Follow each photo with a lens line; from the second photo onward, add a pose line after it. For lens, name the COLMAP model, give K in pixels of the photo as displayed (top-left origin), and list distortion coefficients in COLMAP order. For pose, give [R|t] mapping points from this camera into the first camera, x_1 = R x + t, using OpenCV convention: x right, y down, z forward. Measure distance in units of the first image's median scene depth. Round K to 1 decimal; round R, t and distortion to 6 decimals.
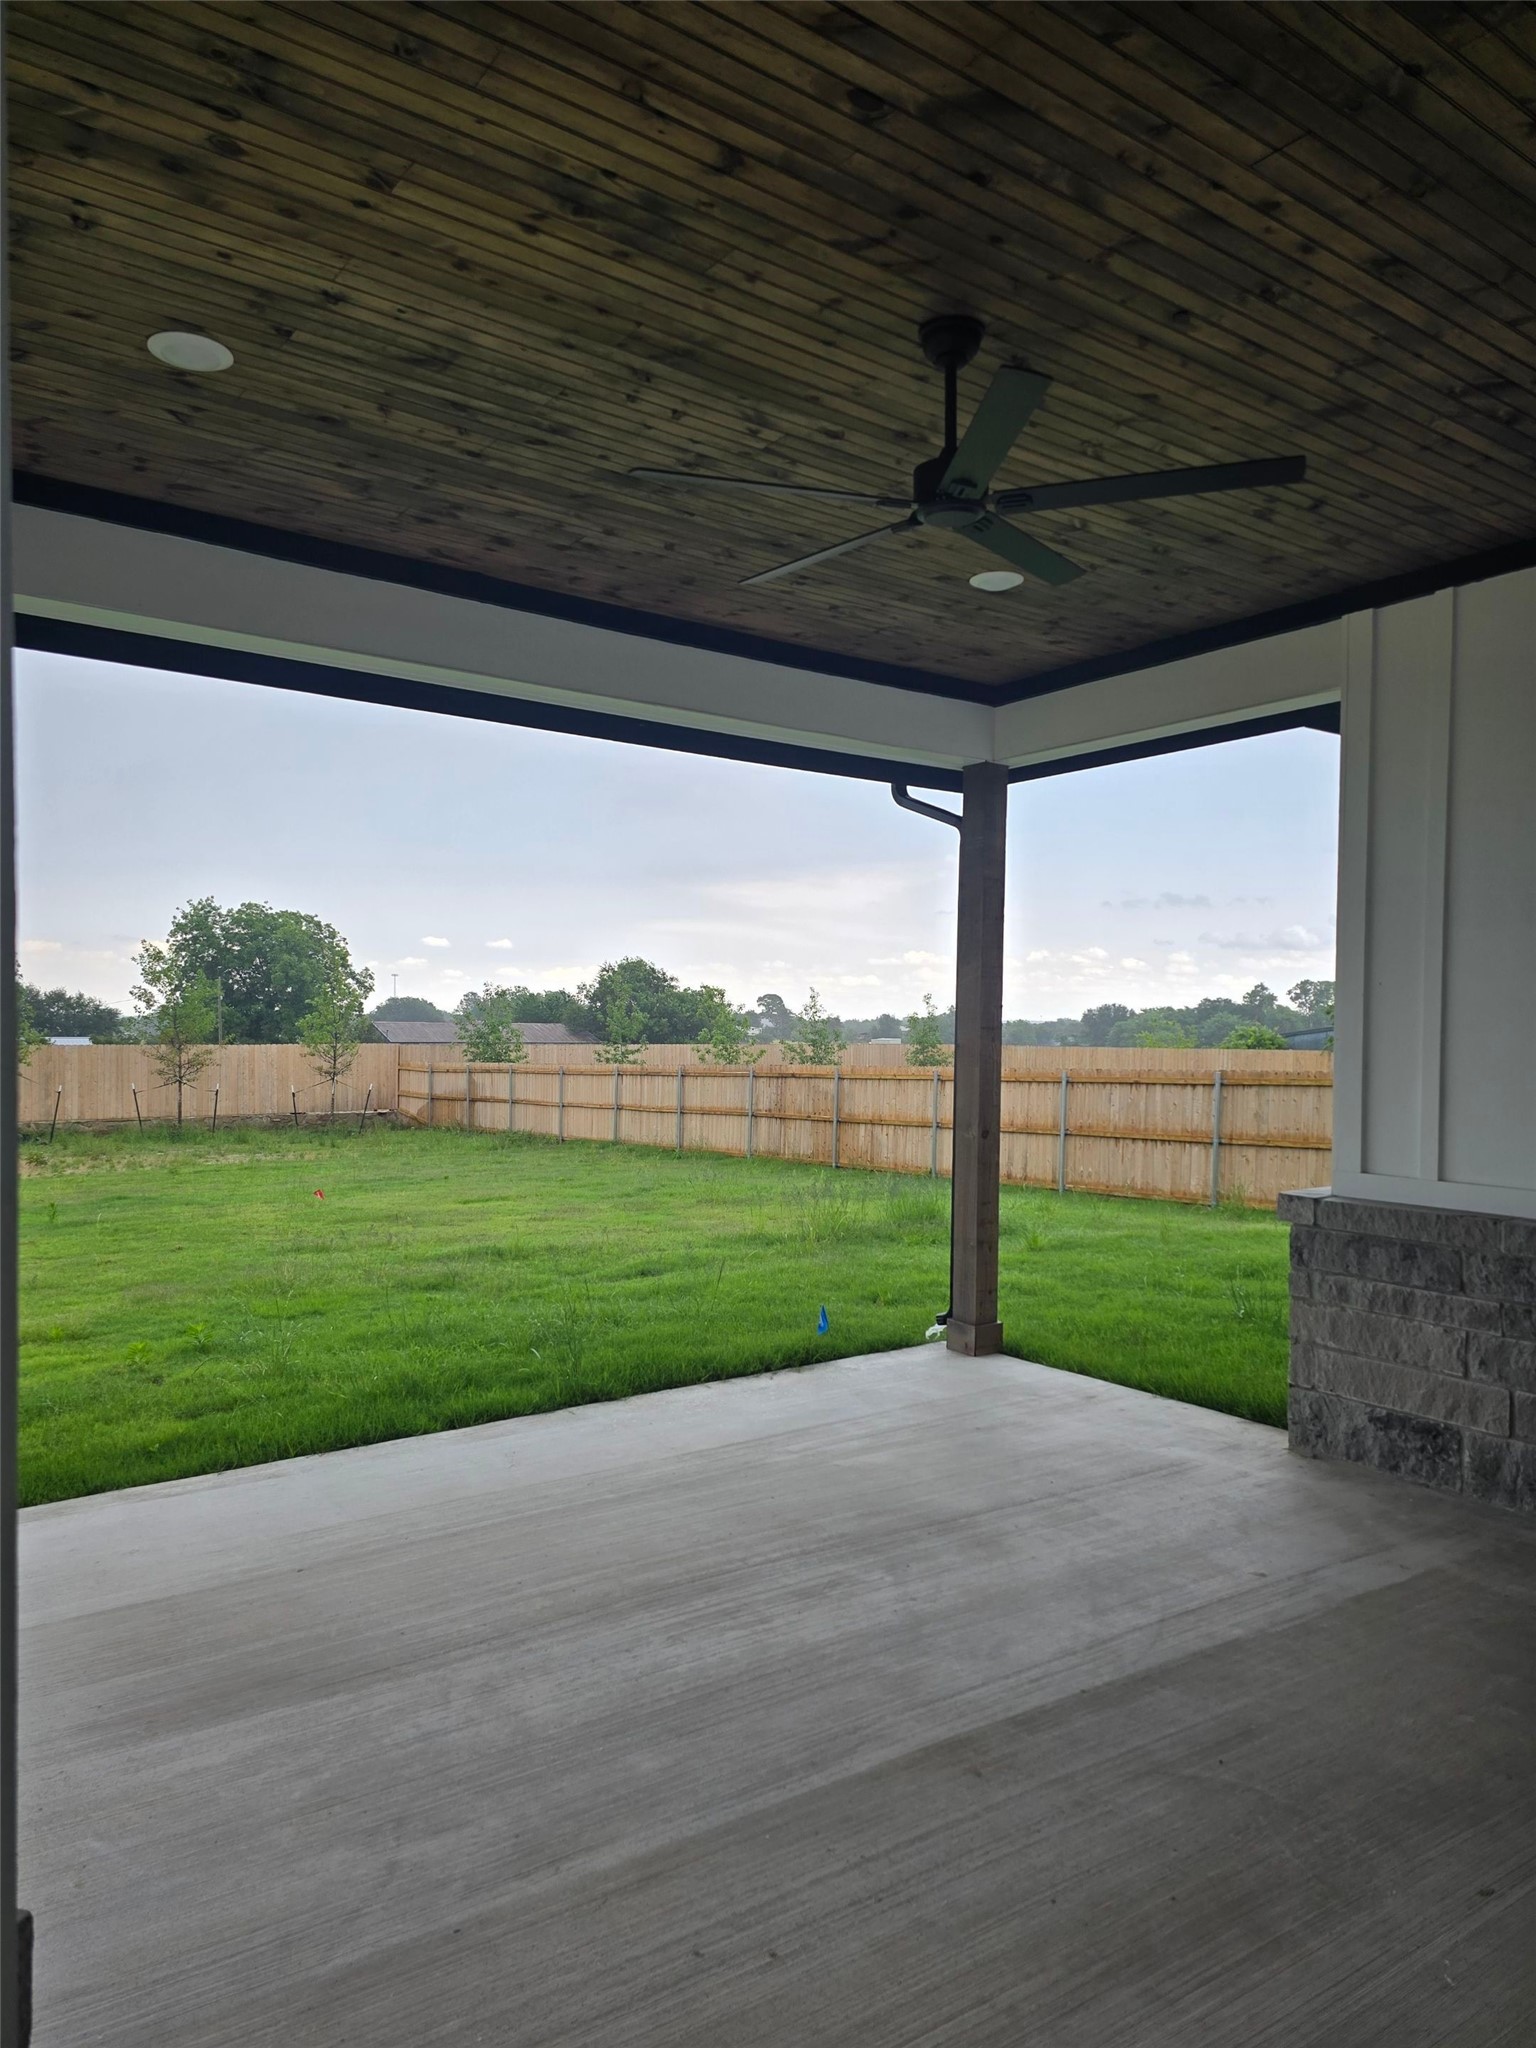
lens RADIAL K [[1377.0, 0, 777.0], [0, 1377.0, 1039.8], [0, 0, 1]] dist [0.067243, -0.057614]
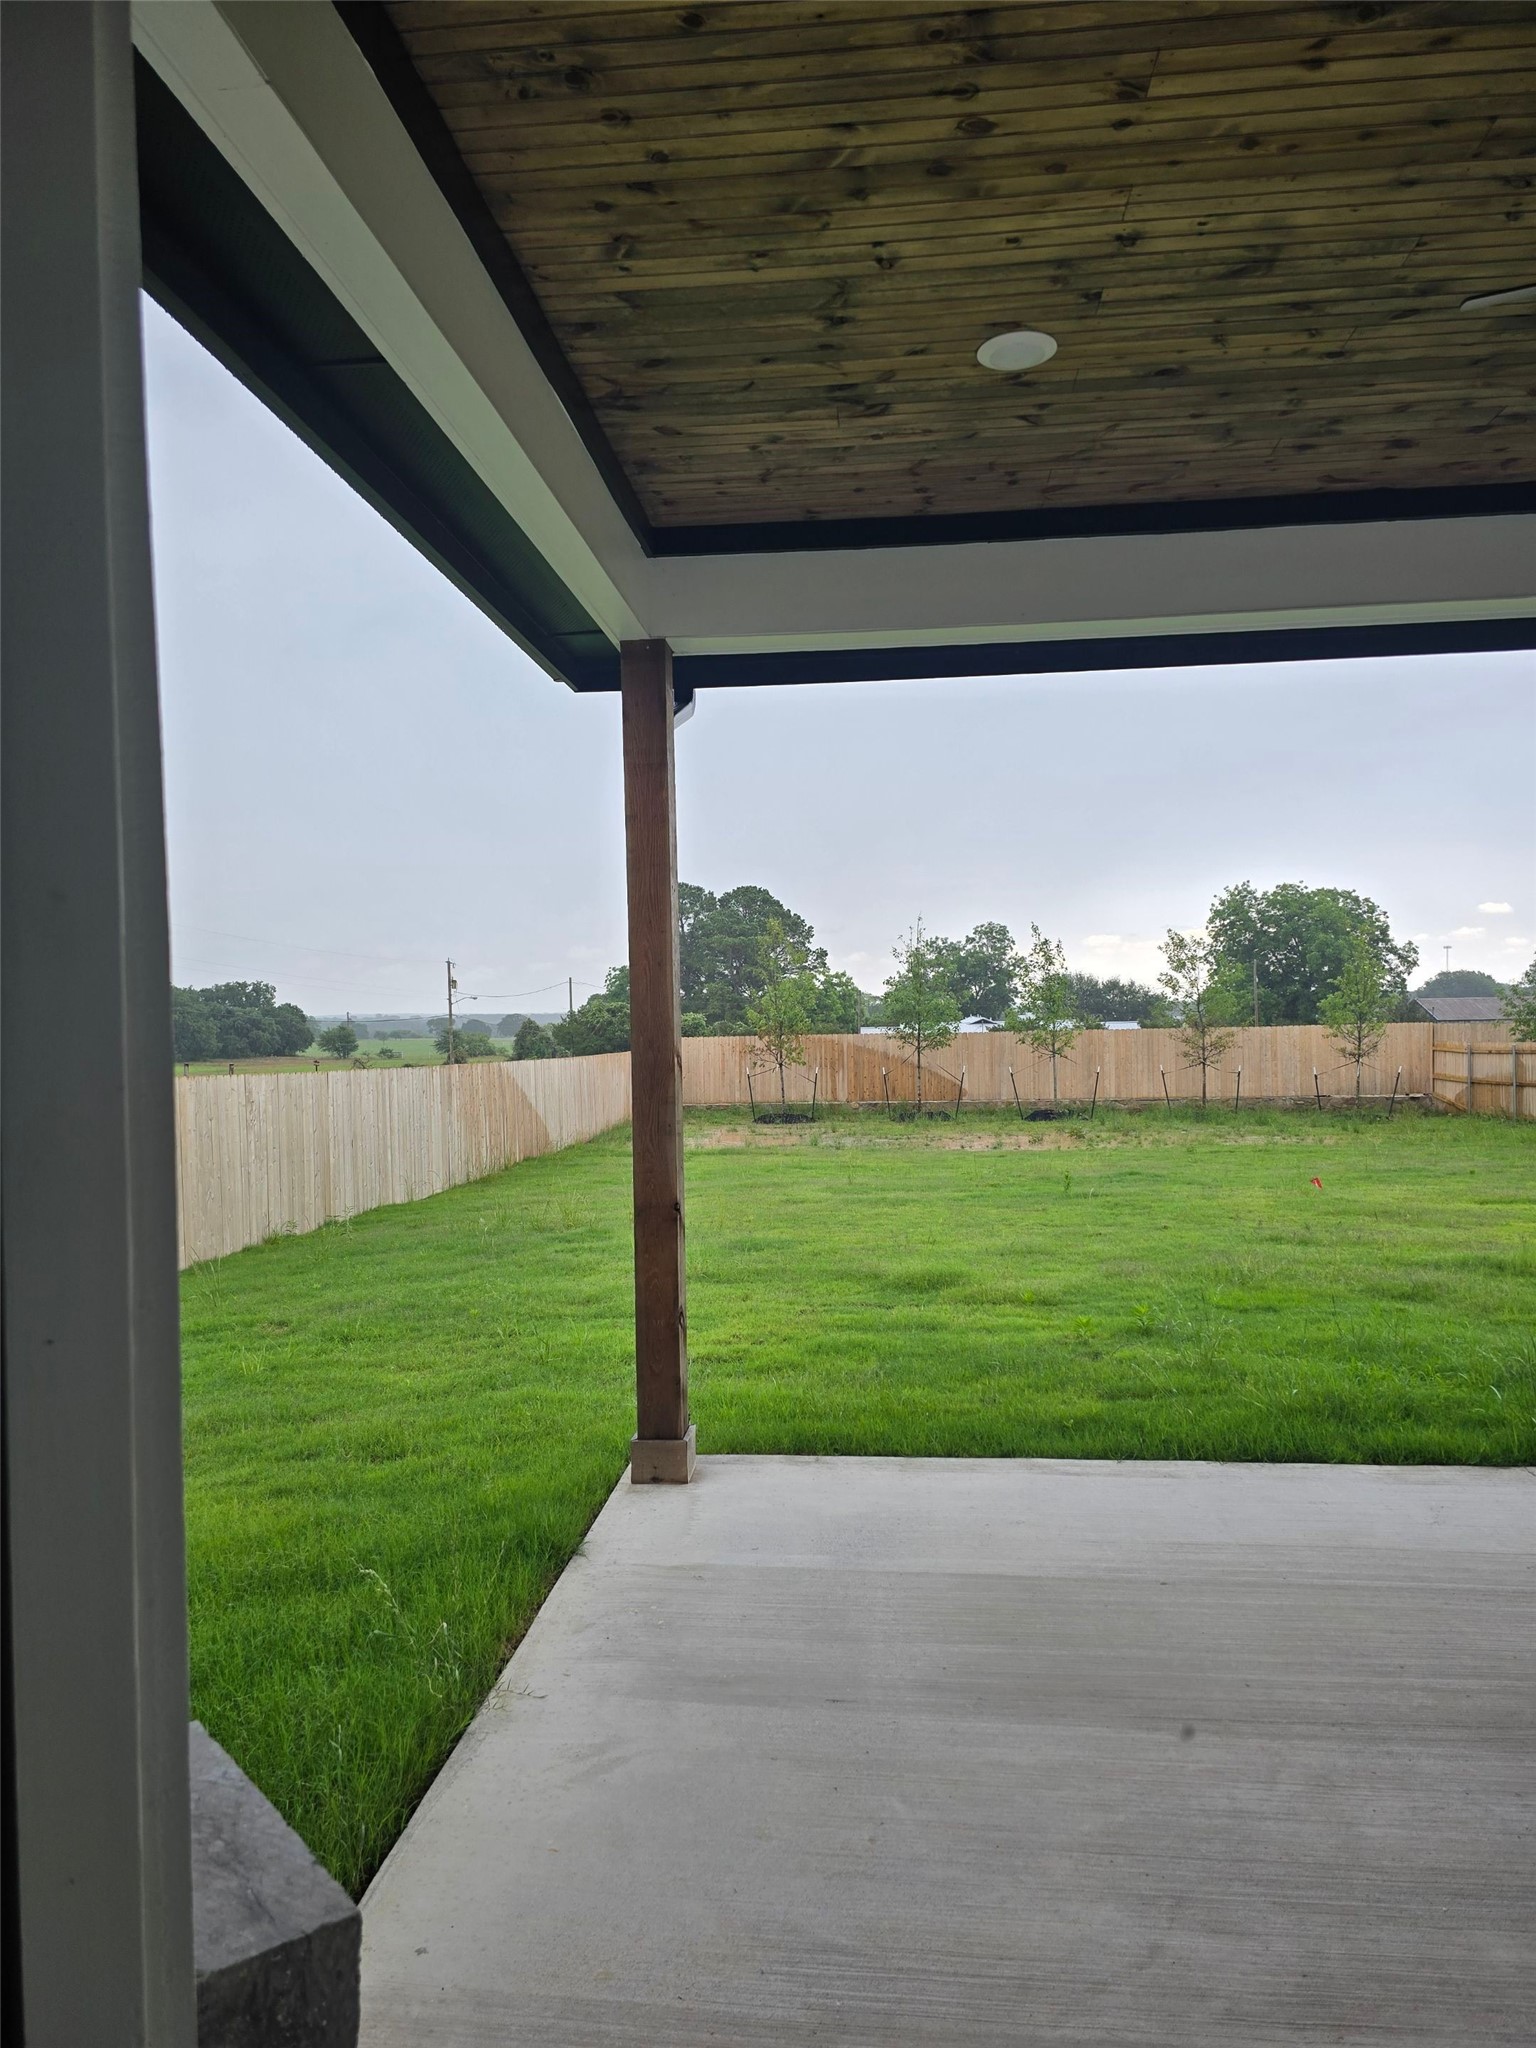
lens RADIAL K [[1377.0, 0, 780.6], [0, 1377.0, 1032.0], [0, 0, 1]] dist [0.067243, -0.057614]
pose [[0.749735, -0.013409, -0.661603, 0.085005], [0.019200, 0.999815, 0.001493, -0.004244], [0.661460, -0.013822, 0.749853, 0.096237]]
